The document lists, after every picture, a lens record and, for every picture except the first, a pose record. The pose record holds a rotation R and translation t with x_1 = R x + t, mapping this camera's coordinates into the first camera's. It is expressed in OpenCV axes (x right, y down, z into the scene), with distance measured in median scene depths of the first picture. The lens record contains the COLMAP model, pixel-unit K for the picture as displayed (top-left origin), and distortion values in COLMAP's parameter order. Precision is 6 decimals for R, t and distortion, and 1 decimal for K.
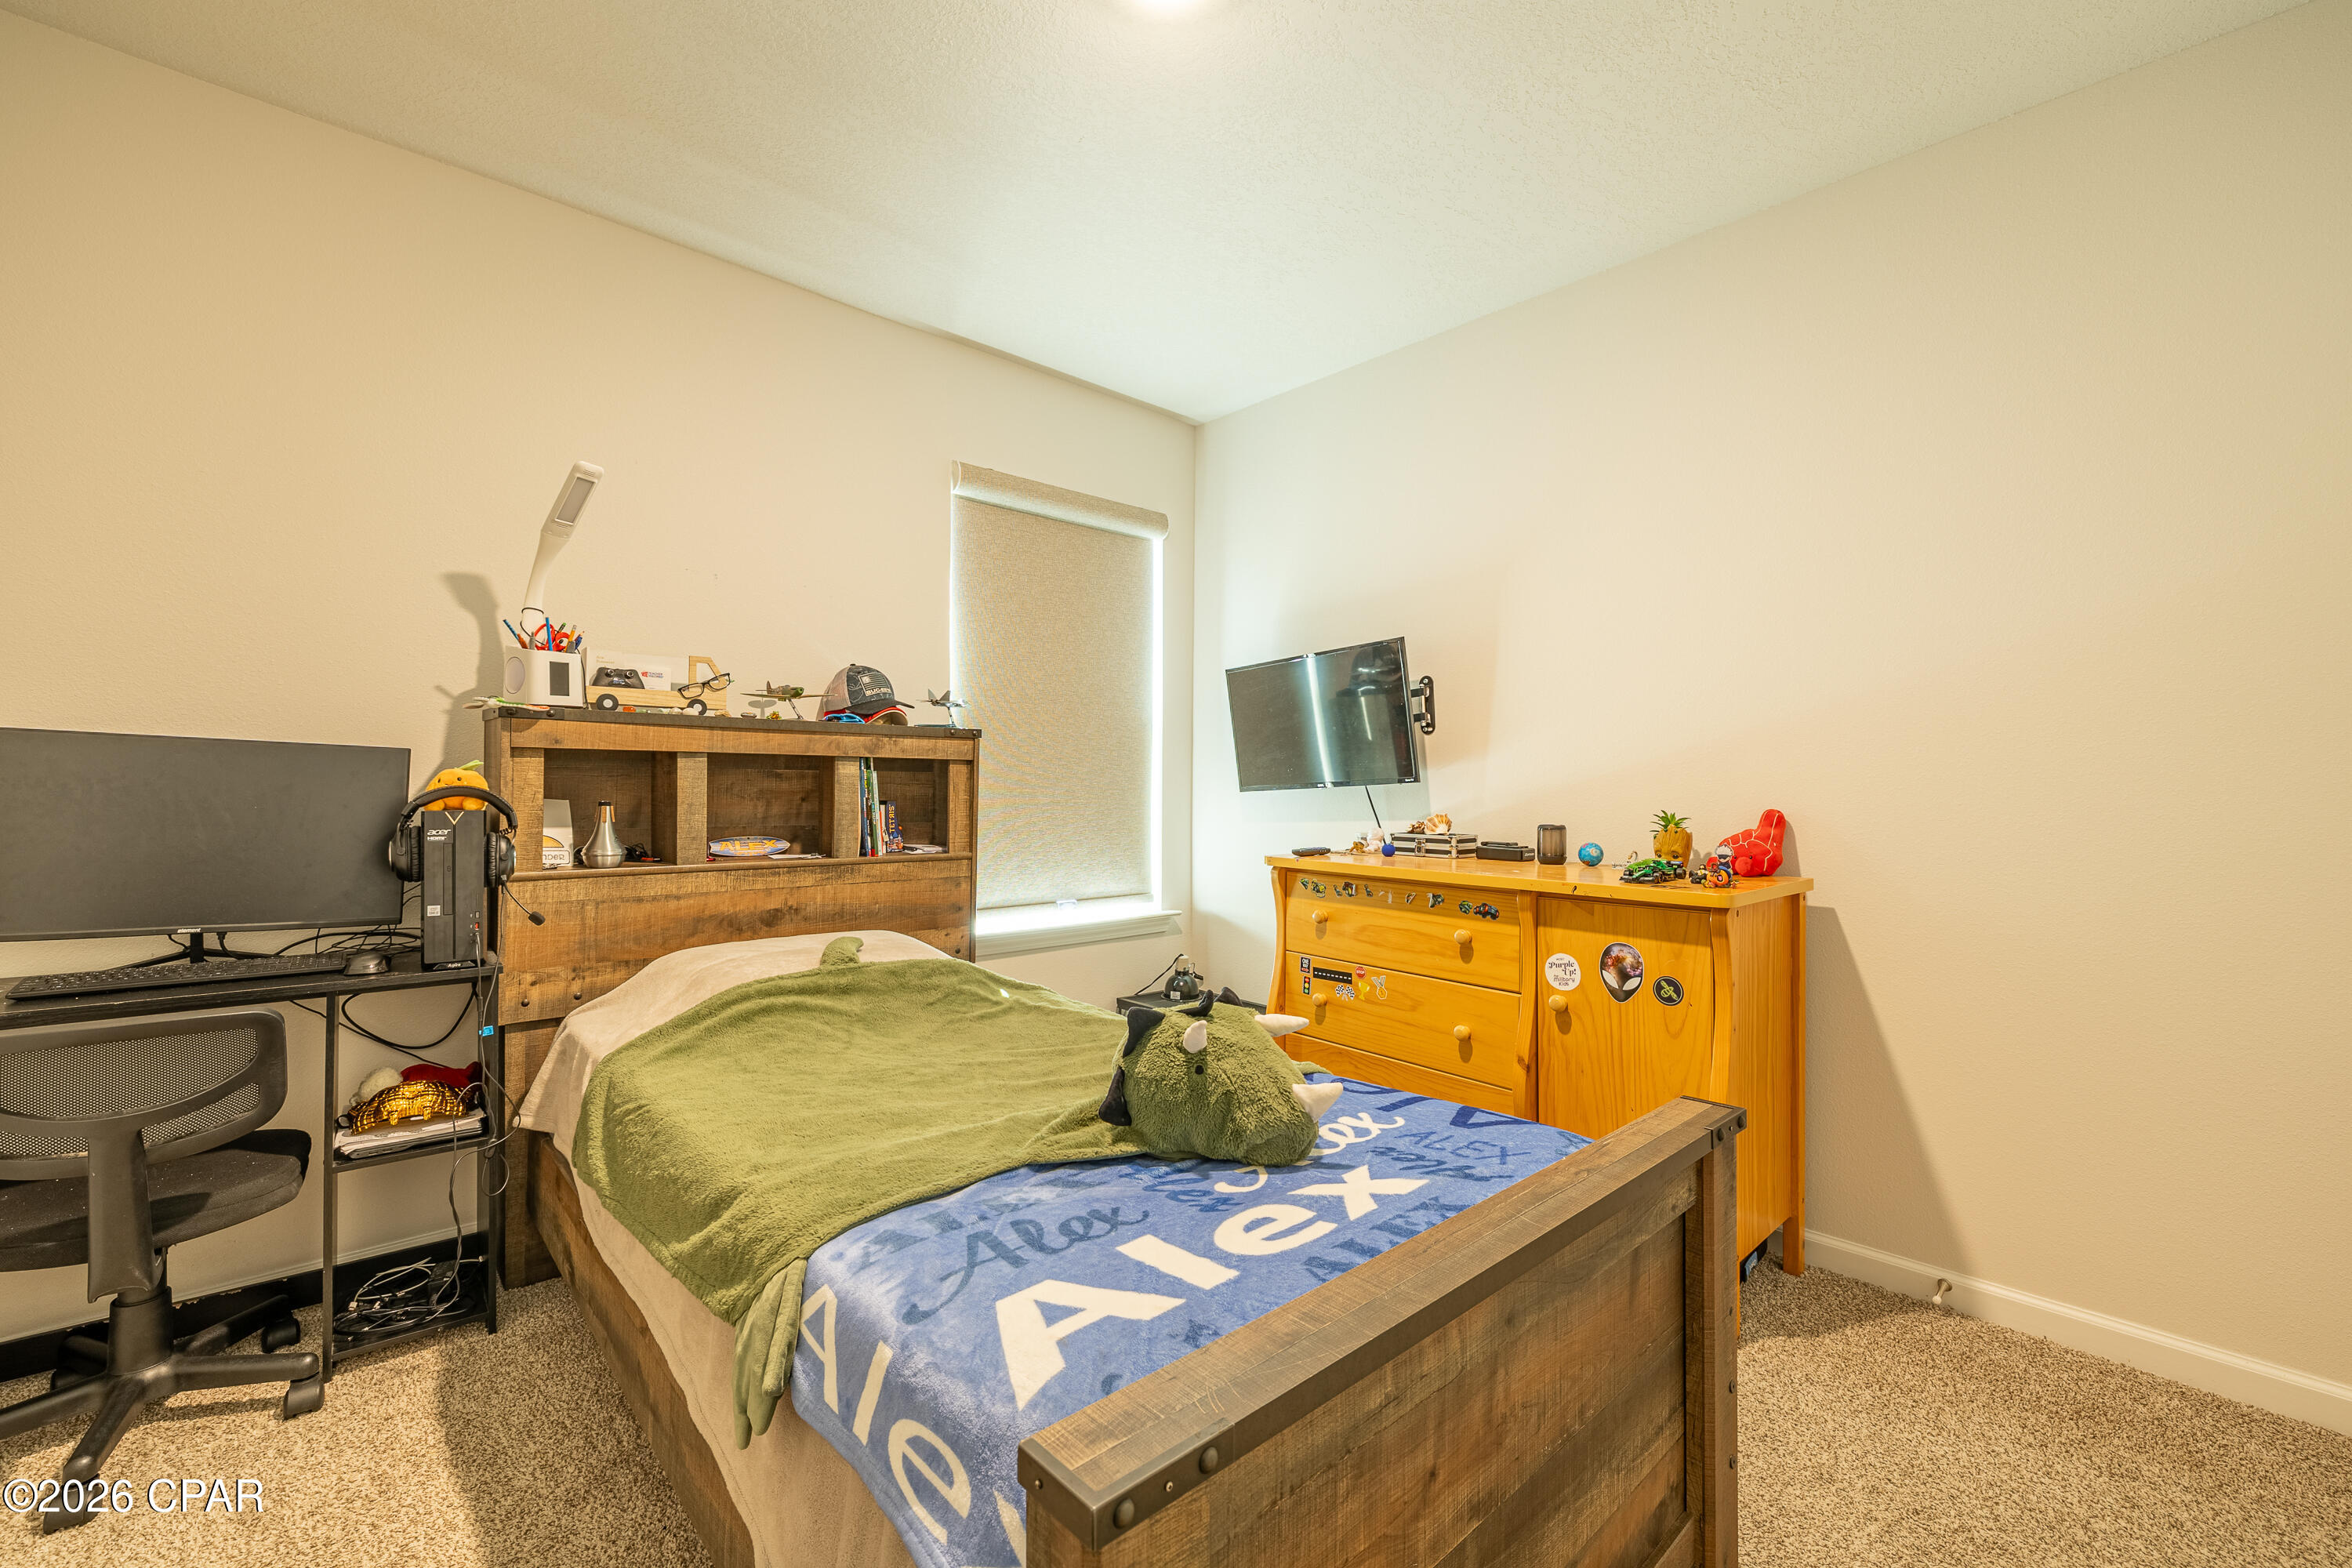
lens RADIAL K [[985.0, 0, 1173.8], [0, 985.0, 774.2], [0, 0, 1]] dist [0.001054, 0.000881]
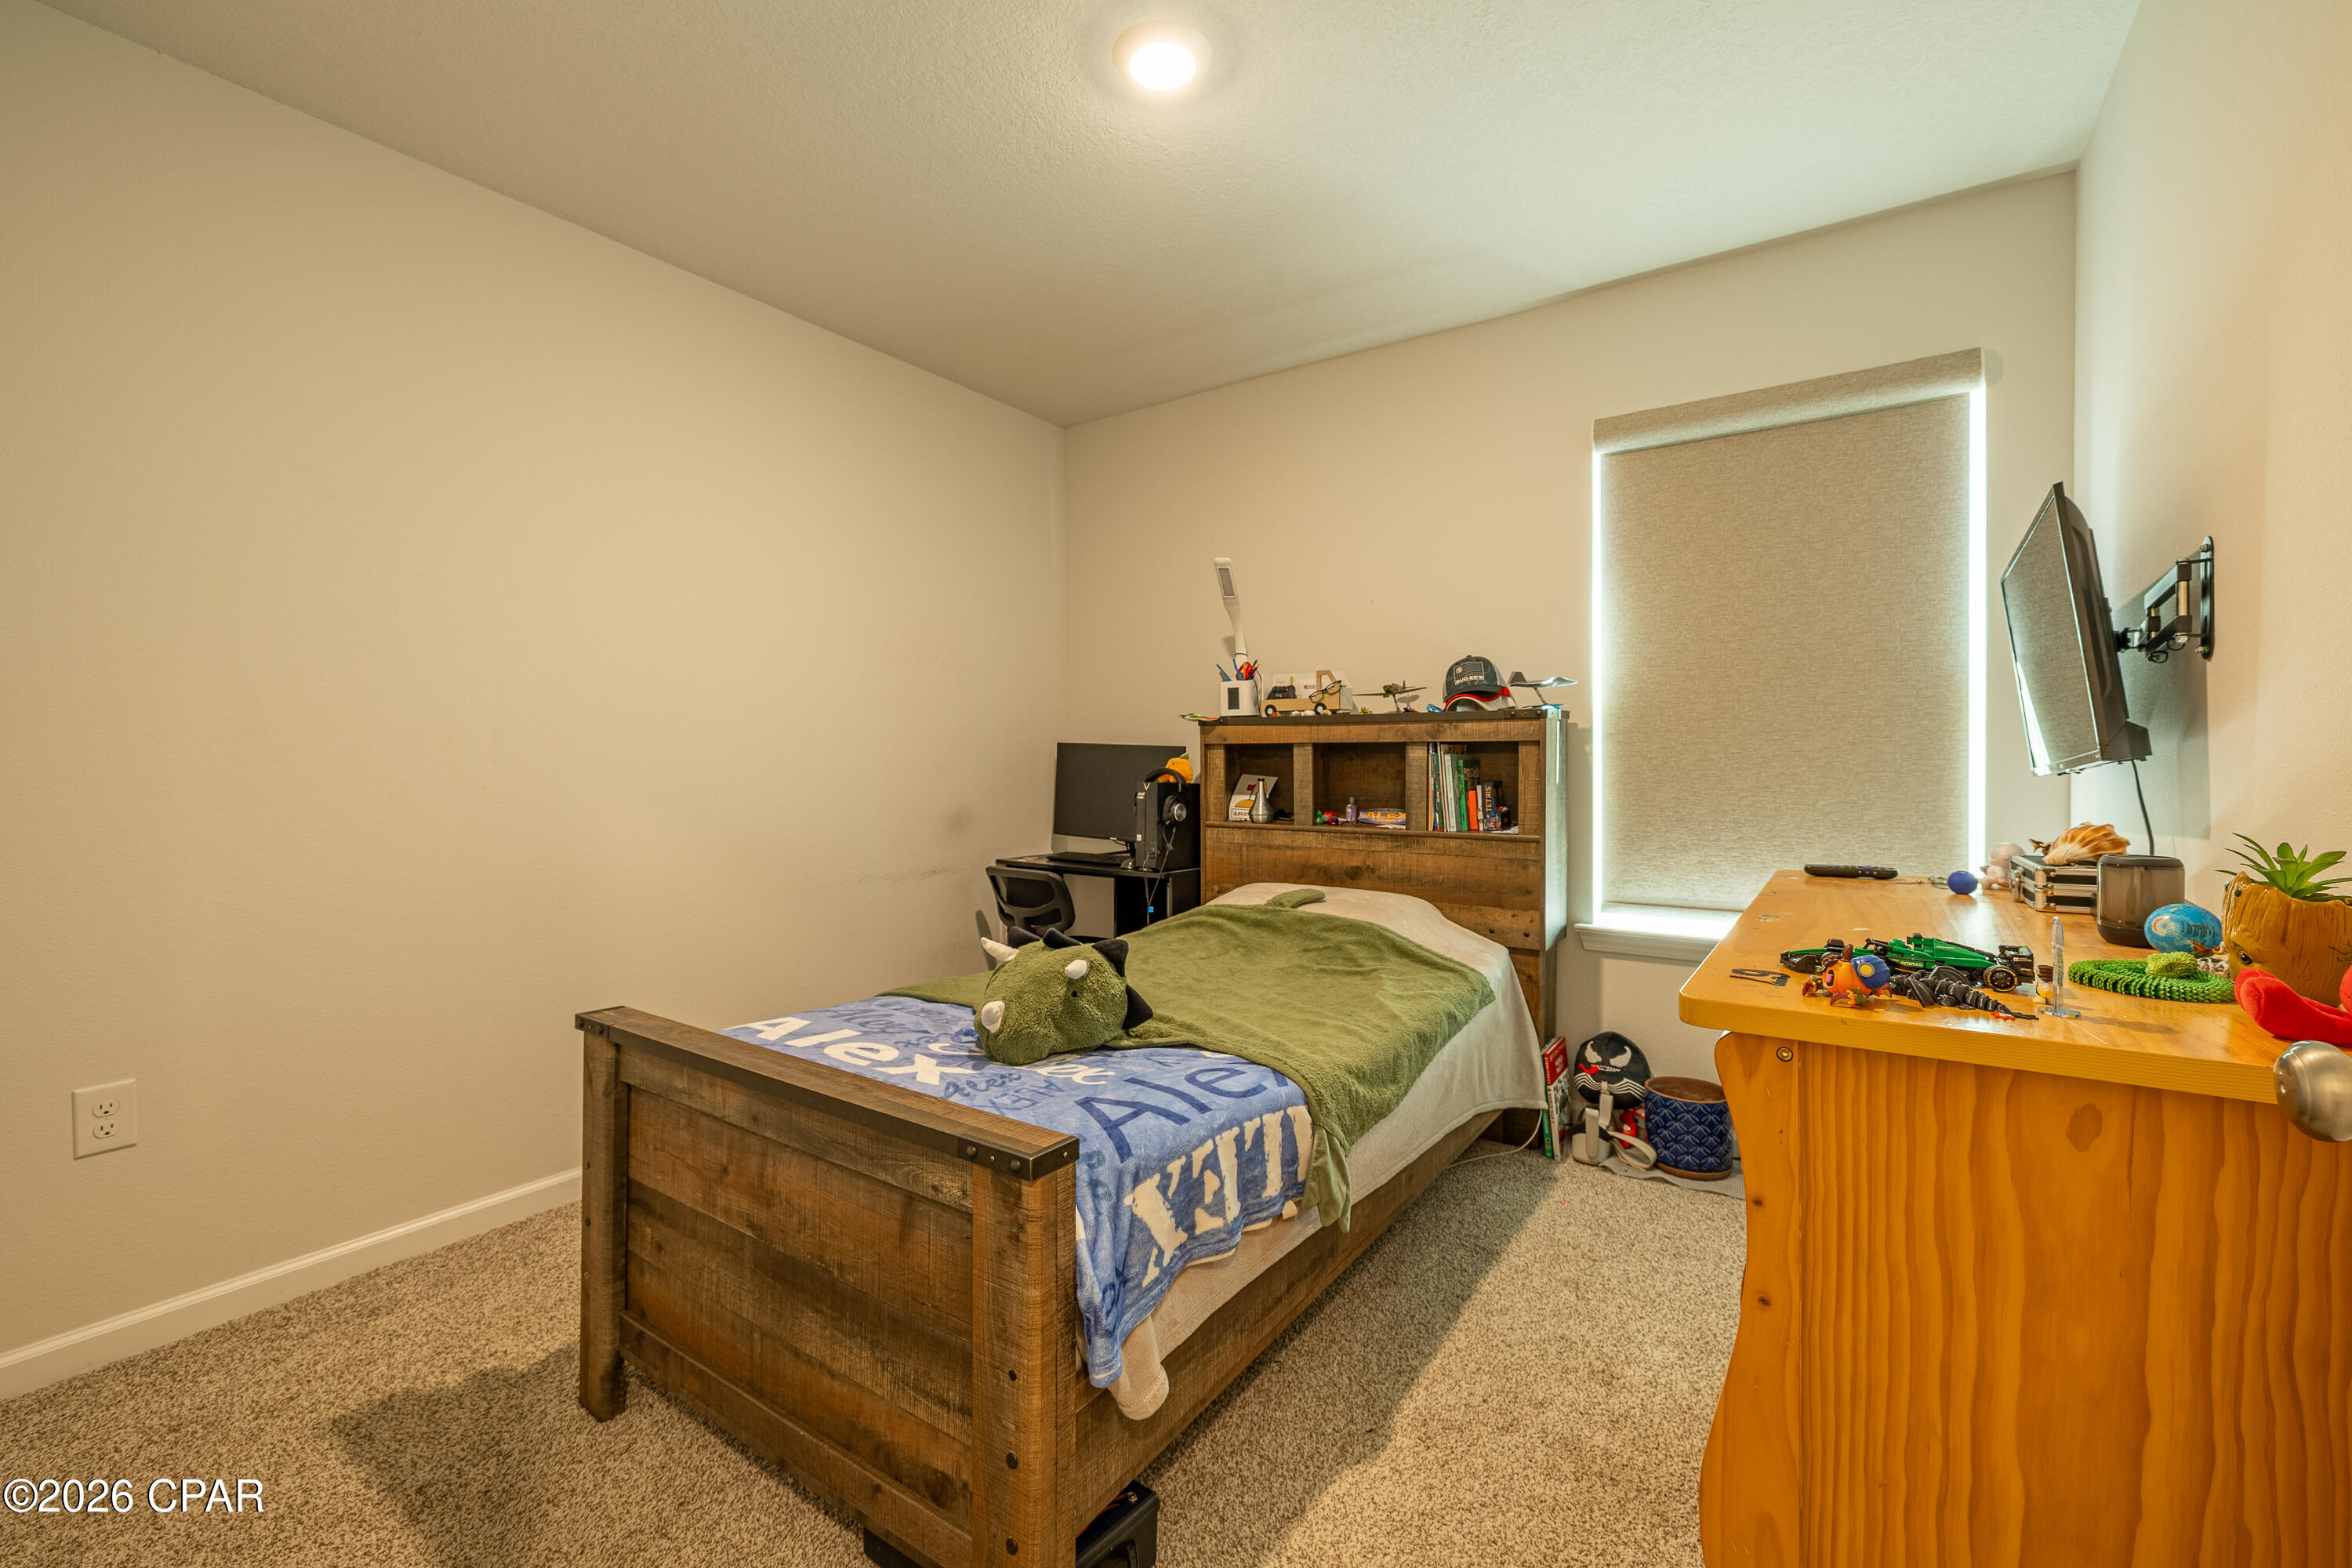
lens RADIAL K [[985.0, 0, 1173.8], [0, 985.0, 774.2], [0, 0, 1]] dist [0.001054, 0.000881]
pose [[0.221233, 0.007588, -0.975192, 0.776172], [0.014650, 0.999831, 0.011103, 0.002882], [0.975111, -0.016743, 0.221084, 0.511142]]
